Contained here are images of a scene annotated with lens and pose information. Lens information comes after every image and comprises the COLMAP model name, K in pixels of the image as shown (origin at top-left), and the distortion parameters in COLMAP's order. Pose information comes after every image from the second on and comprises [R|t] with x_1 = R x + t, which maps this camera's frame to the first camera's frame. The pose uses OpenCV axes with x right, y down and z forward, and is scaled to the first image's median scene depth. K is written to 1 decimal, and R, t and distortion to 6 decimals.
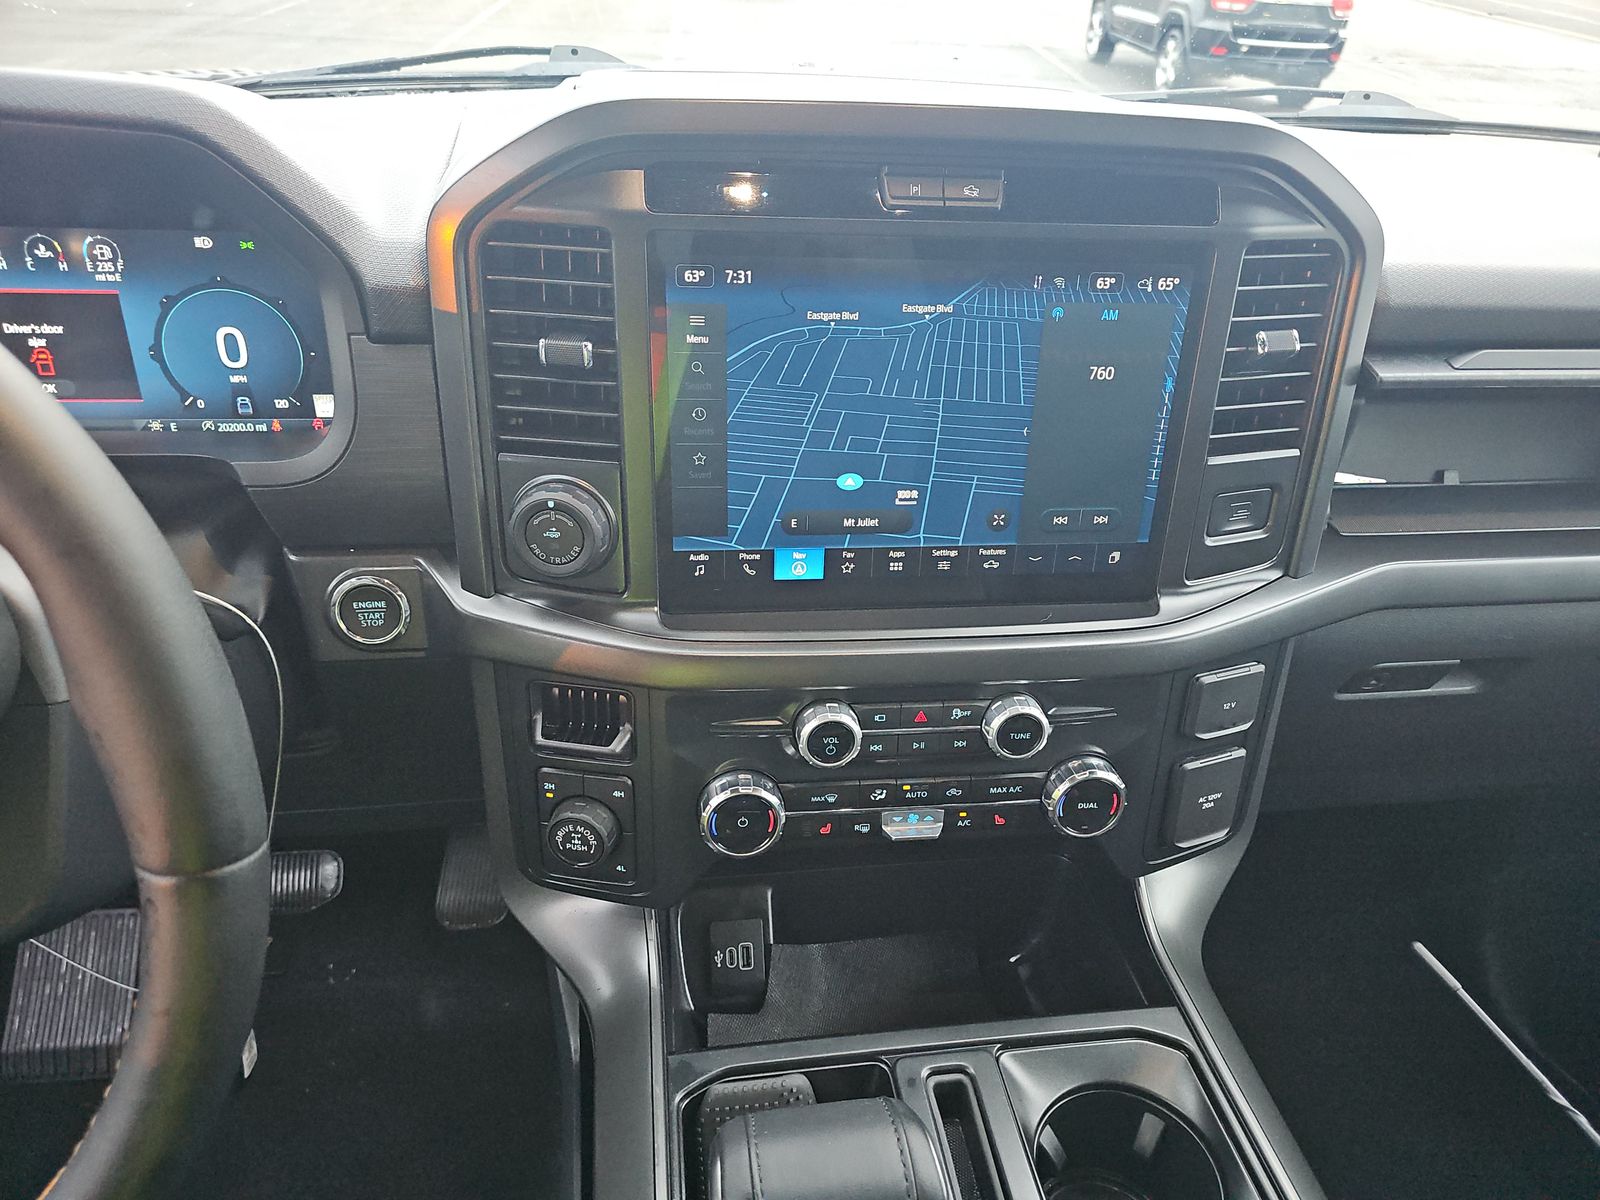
lens RADIAL K [[1065.3, 0, 811.0], [0, 1065.3, 624.8], [0, 0, 1]] dist [0.042009, -0.040586]
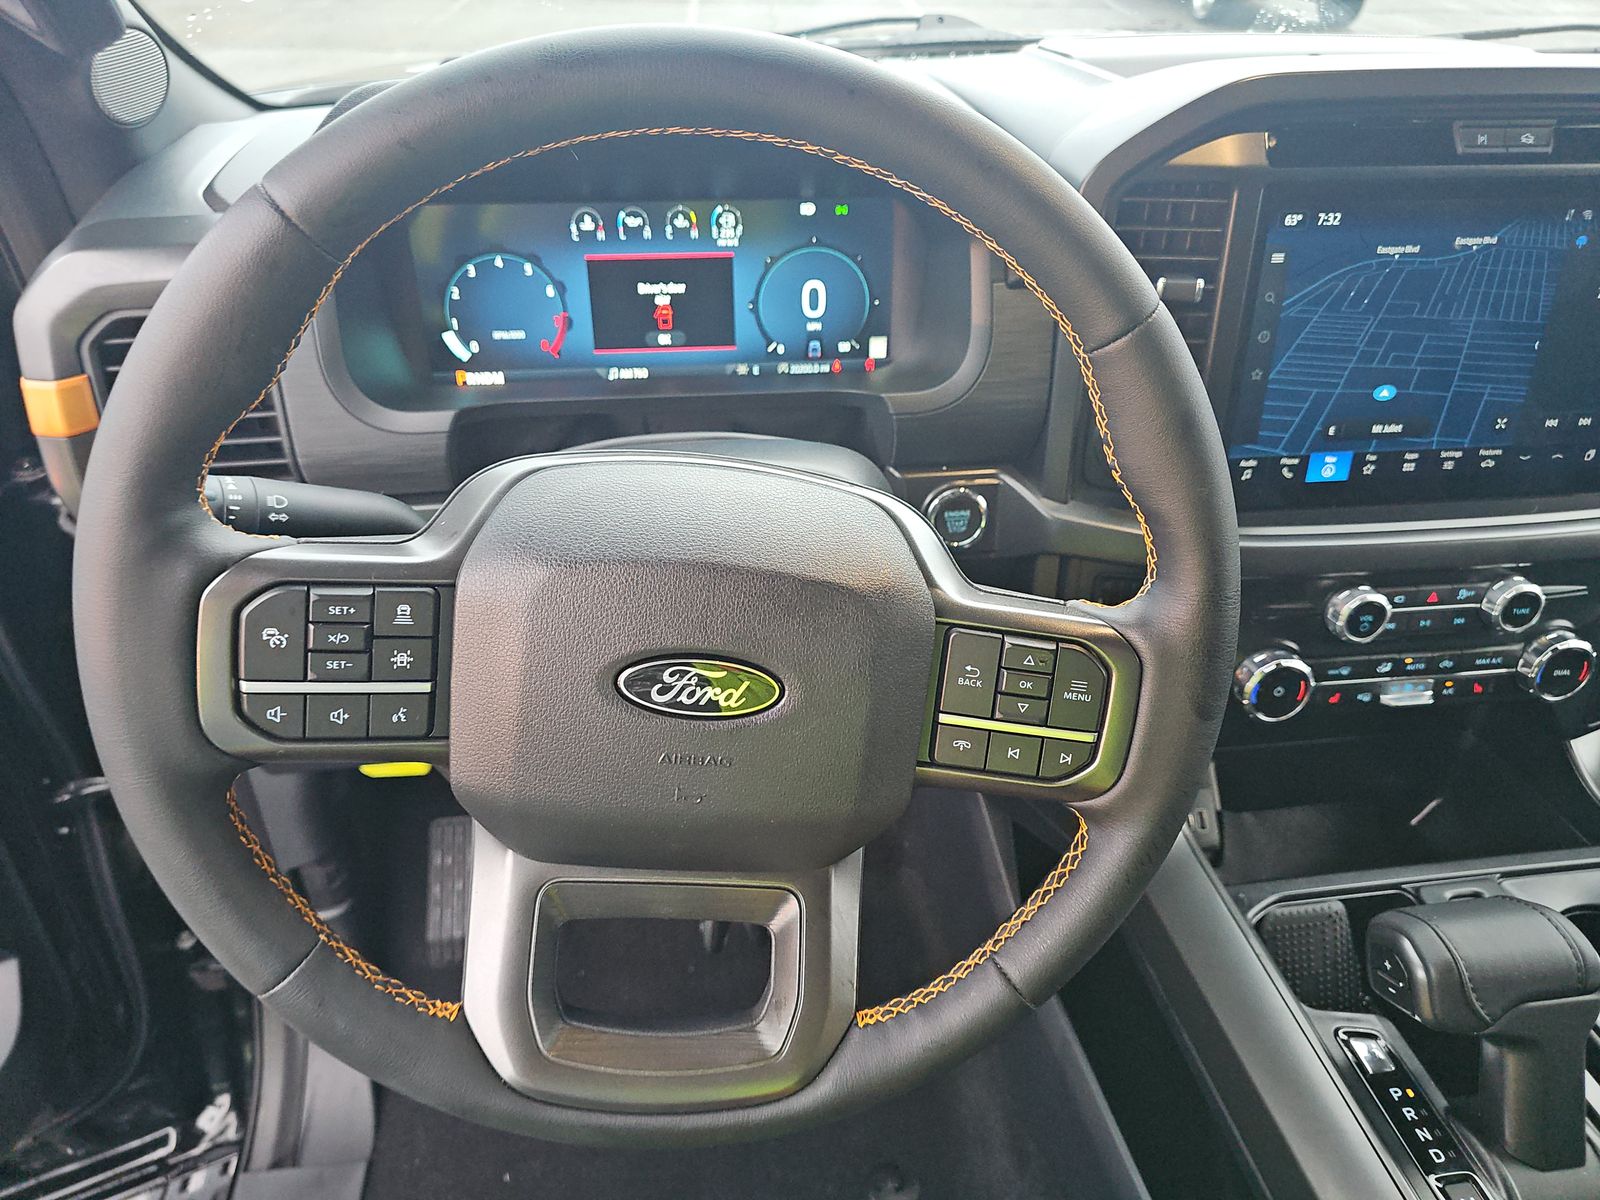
lens RADIAL K [[1065.3, 0, 807.3], [0, 1065.3, 603.1], [0, 0, 1]] dist [0.042009, -0.040586]
pose [[0.999444, -0.027001, -0.019551, -0.550553], [0.027463, 0.999341, 0.023750, 0.046632], [0.018897, -0.024274, 0.999527, -0.178134]]
